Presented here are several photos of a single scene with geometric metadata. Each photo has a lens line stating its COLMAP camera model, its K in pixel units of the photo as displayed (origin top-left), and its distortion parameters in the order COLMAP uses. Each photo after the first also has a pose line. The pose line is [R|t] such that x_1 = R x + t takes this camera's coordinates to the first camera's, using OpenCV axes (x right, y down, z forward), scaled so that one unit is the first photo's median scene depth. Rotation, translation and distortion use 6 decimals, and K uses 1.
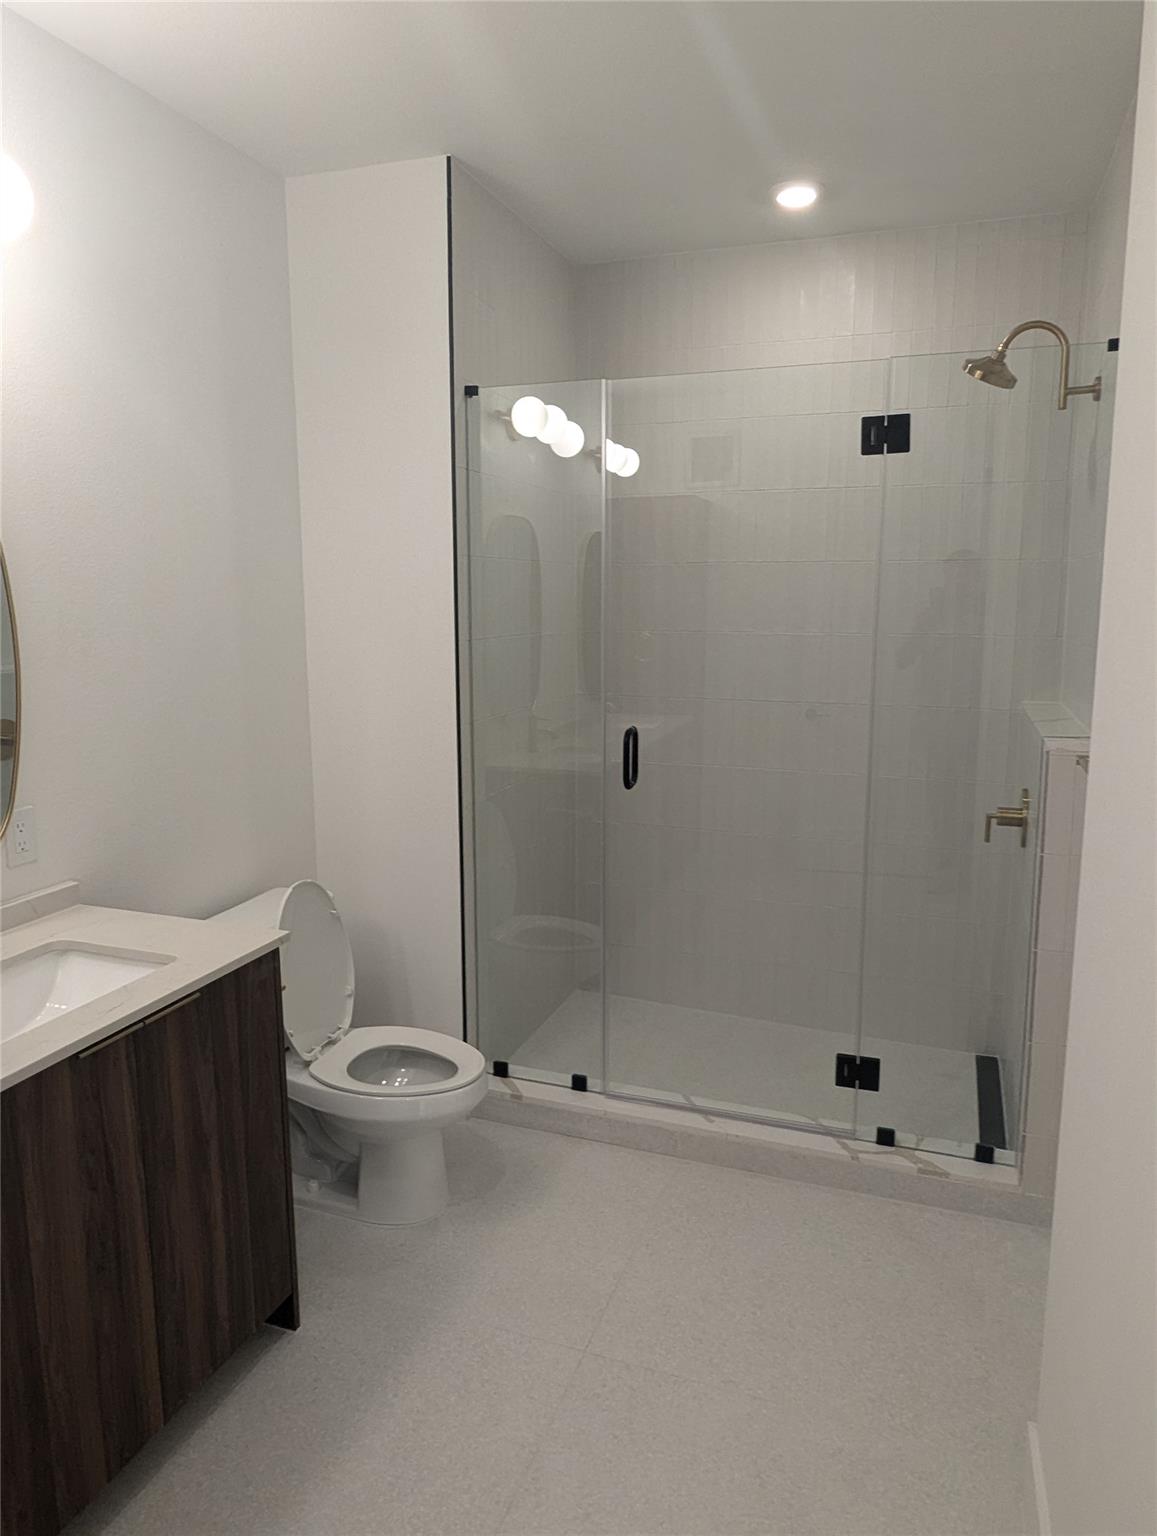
lens RADIAL K [[1058.0, 0, 576.8], [0, 1058.0, 770.7], [0, 0, 1]] dist [-0.003256, 0.000692]
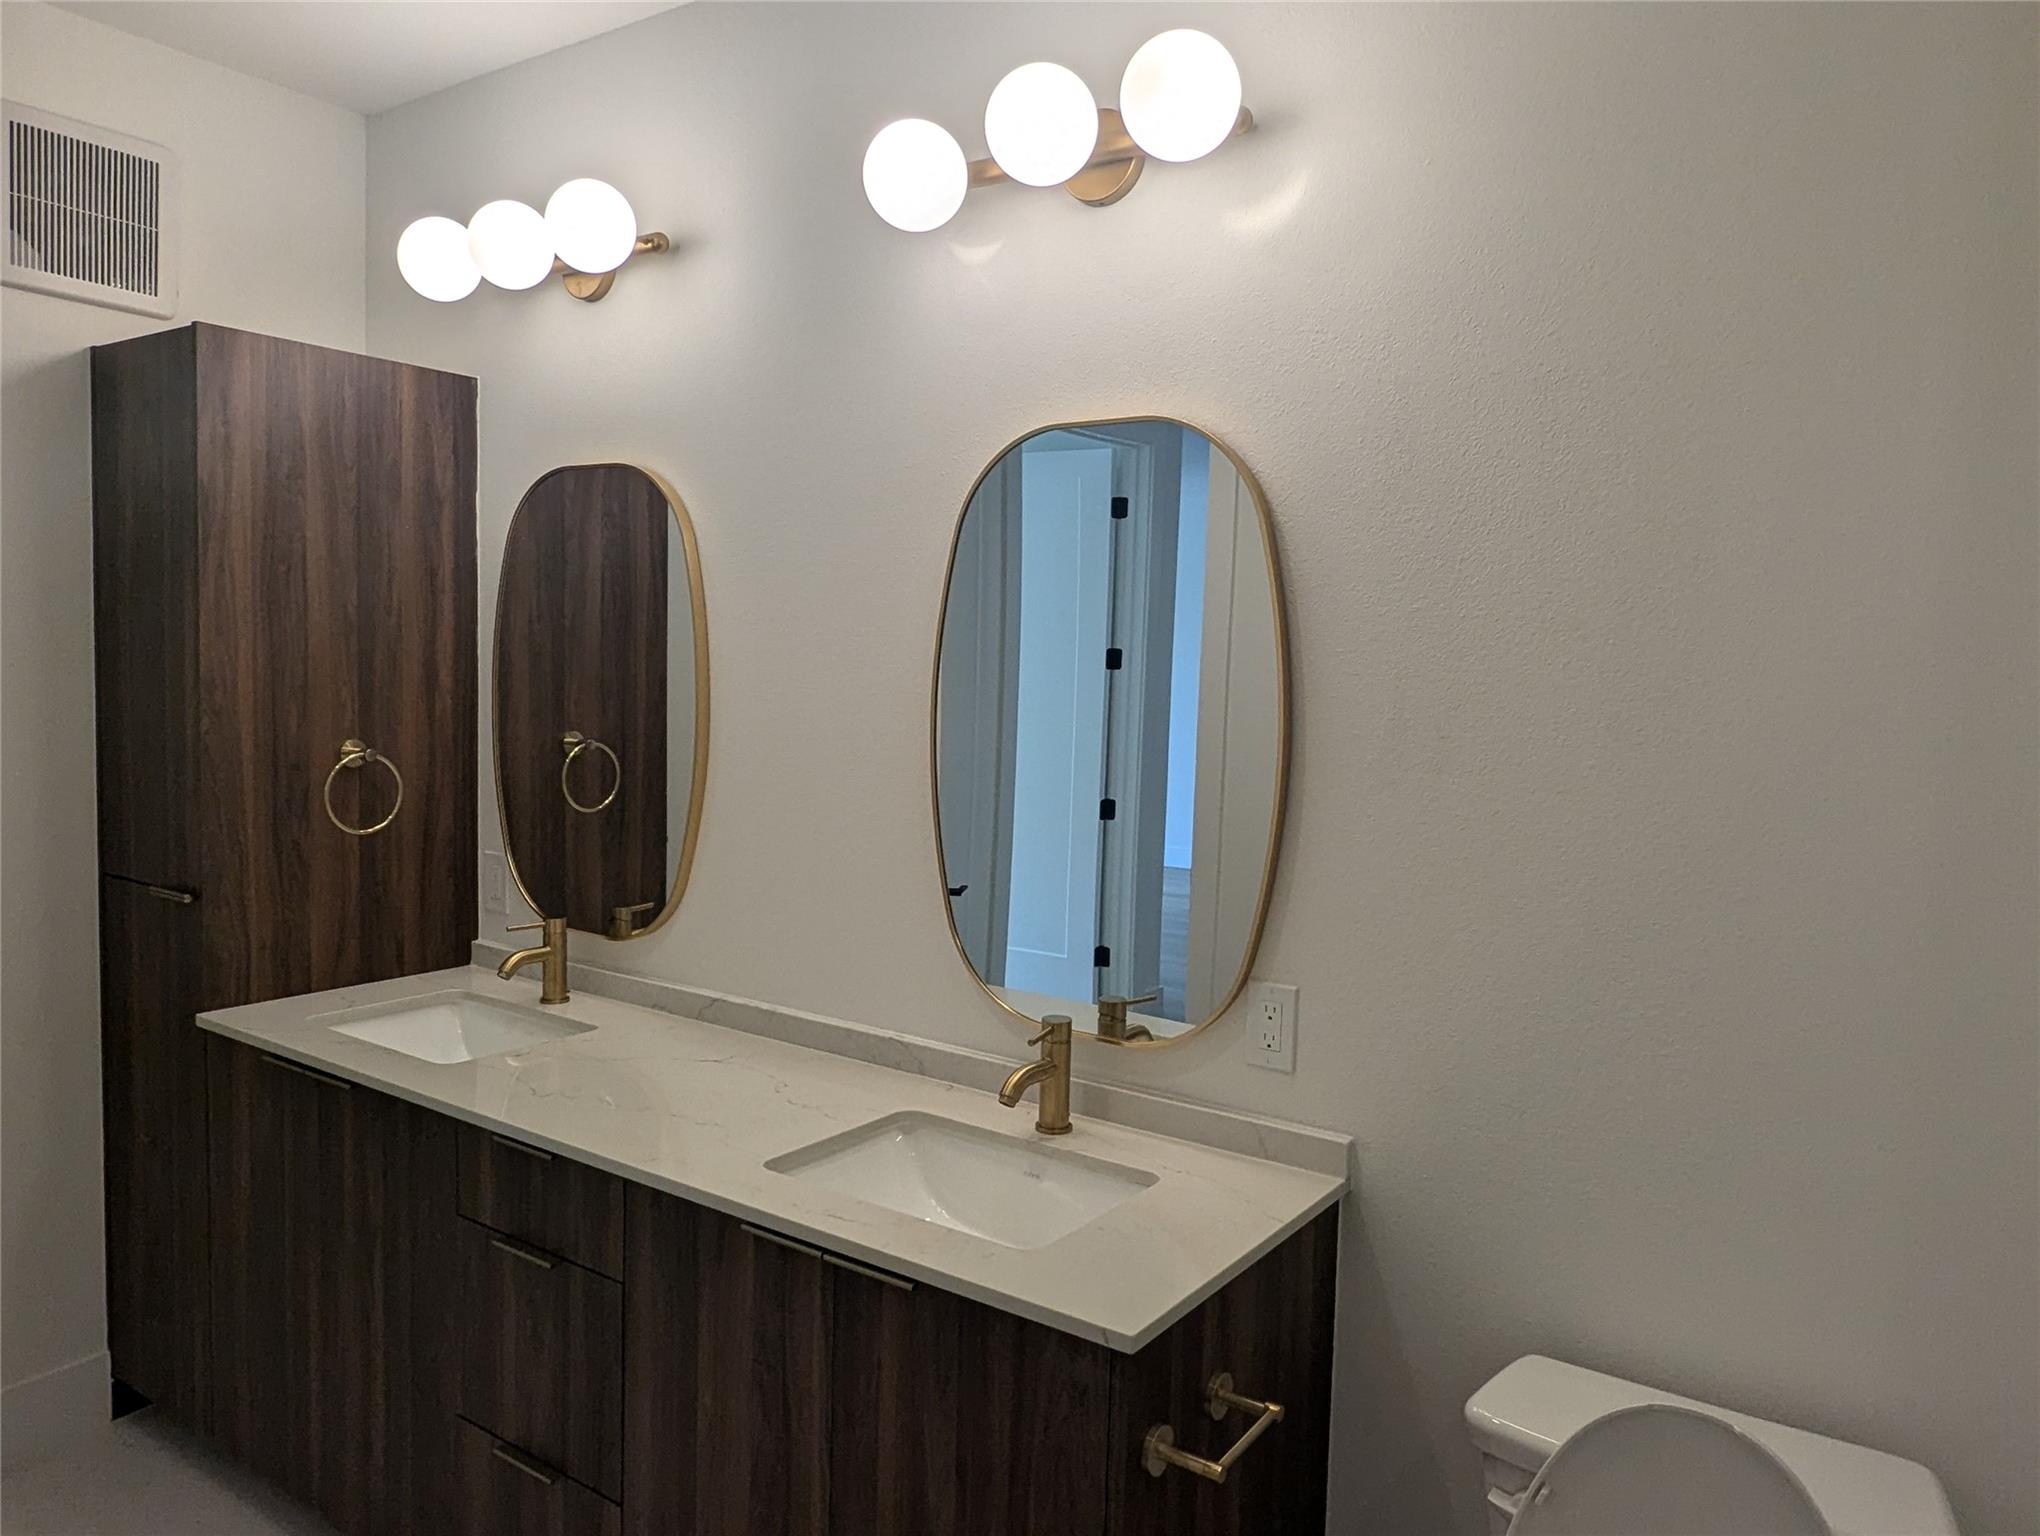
lens RADIAL K [[1405.2, 0, 1023.2], [0, 1405.2, 761.2], [0, 0, 1]] dist [-0.003256, 0.000692]
pose [[0.957140, 0.053555, -0.284633, -0.076149], [-0.081107, 0.992996, -0.085905, -0.022078], [0.278039, 0.105309, 0.954780, 0.161044]]
